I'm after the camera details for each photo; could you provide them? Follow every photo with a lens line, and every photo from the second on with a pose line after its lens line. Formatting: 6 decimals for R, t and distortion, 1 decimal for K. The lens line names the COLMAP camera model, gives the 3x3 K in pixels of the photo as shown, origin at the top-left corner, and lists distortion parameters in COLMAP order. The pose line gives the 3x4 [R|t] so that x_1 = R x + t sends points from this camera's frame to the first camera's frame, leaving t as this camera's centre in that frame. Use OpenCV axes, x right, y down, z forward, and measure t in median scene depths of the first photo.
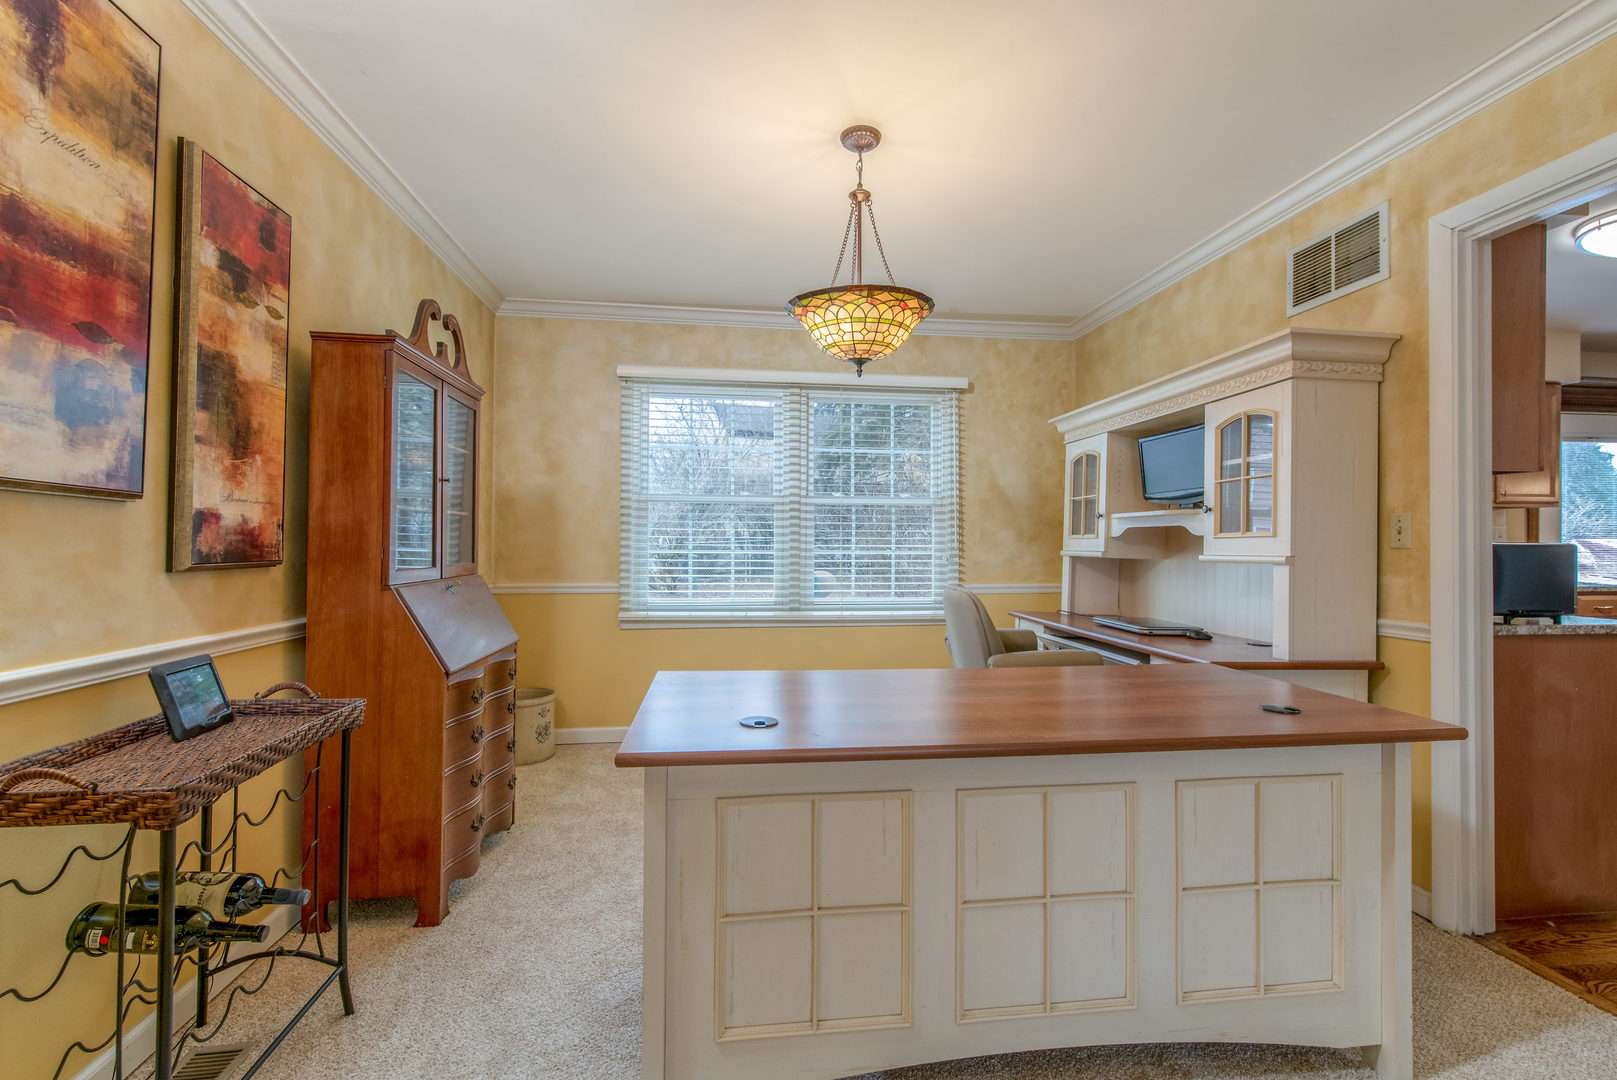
lens RADIAL K [[701.8, 0, 806.7], [0, 701.8, 537.1], [0, 0, 1]] dist [0.000880, 0.000263]
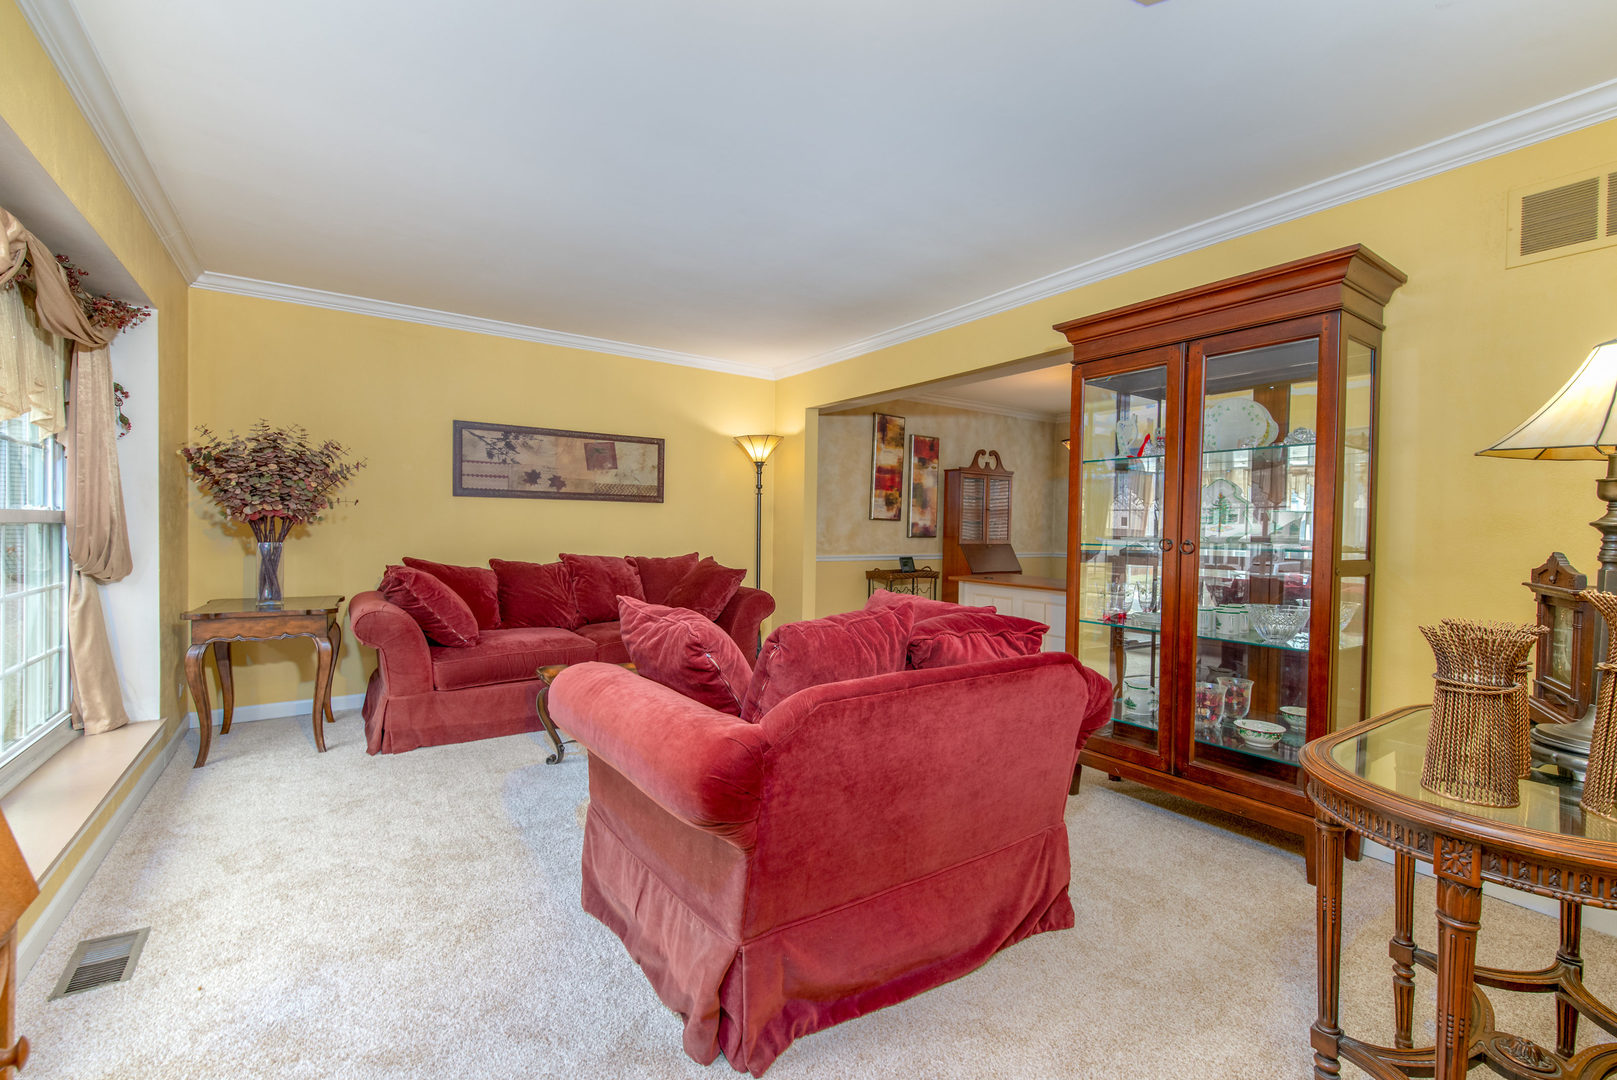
lens RADIAL K [[701.8, 0, 812.0], [0, 701.8, 535.2], [0, 0, 1]] dist [0.000880, 0.000263]
pose [[0.464098, 0.019270, -0.885574, 2.364914], [-0.007199, 0.999812, 0.017983, -0.031995], [0.885755, -0.001971, 0.464150, -1.358548]]
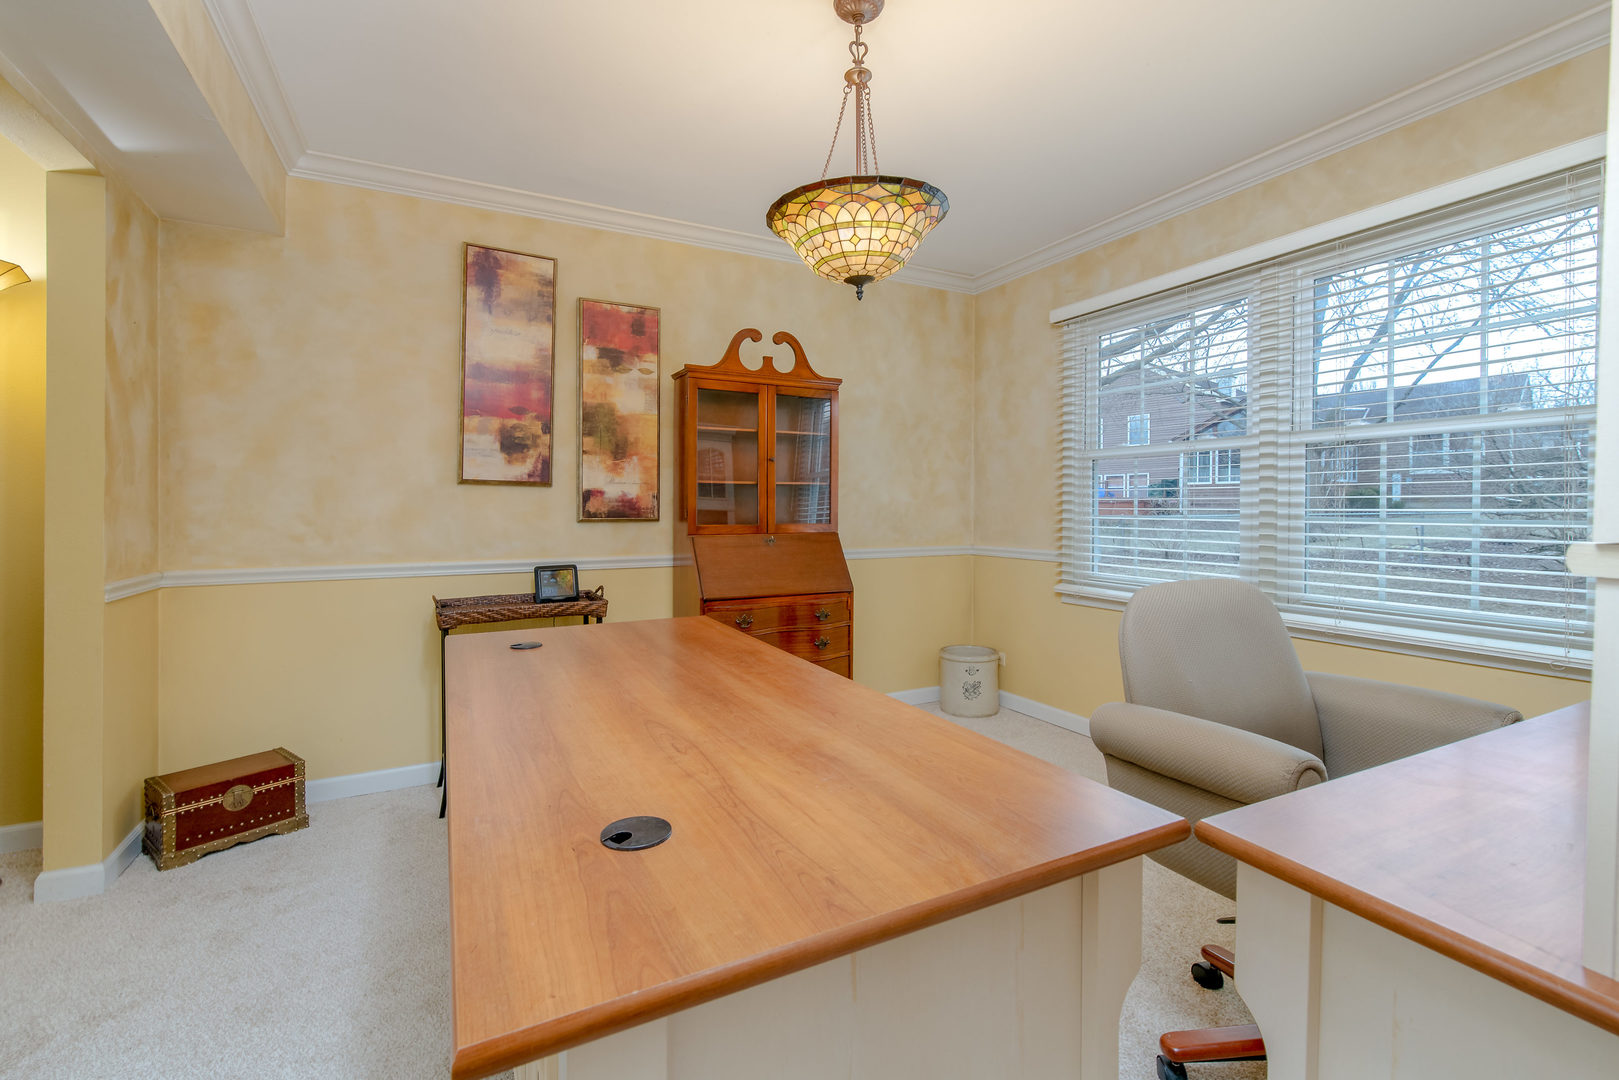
lens RADIAL K [[708.5, 0, 811.1], [0, 708.5, 511.8], [0, 0, 1]] dist [0.009574, -0.000861]
pose [[0.338780, 0.001193, -0.940865, 1.069018], [0.008289, 0.999957, 0.004252, 0.017408], [0.940829, -0.009240, 0.338756, 0.856363]]
